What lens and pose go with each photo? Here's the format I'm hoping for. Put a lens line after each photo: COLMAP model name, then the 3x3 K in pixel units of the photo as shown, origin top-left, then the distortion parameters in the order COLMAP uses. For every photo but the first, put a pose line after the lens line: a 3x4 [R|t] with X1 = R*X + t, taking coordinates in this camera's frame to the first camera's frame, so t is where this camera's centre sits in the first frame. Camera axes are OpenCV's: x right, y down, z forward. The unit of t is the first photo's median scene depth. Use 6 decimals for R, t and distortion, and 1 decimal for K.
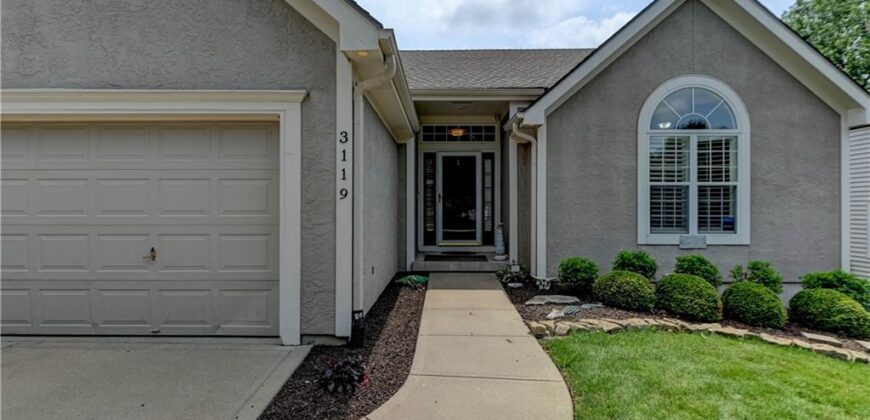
lens RADIAL K [[424.2, 0, 435.0], [0, 424.2, 210.0], [0, 0, 1]] dist [-0.001800, -0.000291]
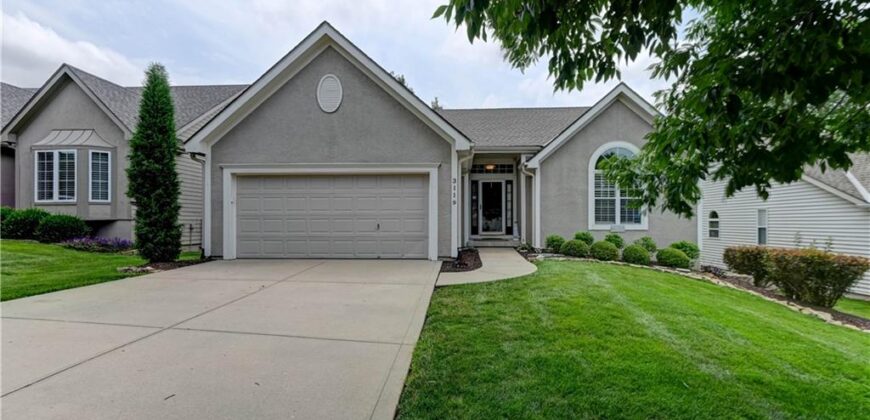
lens RADIAL K [[406.7, 0, 444.3], [0, 406.7, 223.0], [0, 0, 1]] dist [0.000503, -0.000108]
pose [[0.999588, -0.001952, -0.028643, -0.117024], [0.001884, 0.999995, -0.002380, 0.053004], [0.028647, 0.002325, 0.999587, -0.845844]]
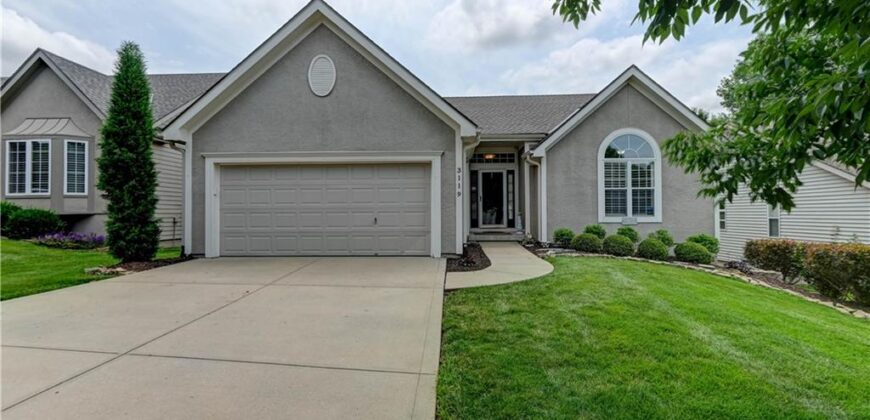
lens RADIAL K [[403.7, 0, 435.0], [0, 403.7, 210.0], [0, 0, 1]] dist [0.001229, -0.000166]
pose [[0.999714, -0.006795, -0.022926, -0.169481], [0.006513, 0.999902, -0.012371, 0.044613], [0.023008, 0.012218, 0.999661, -0.714539]]
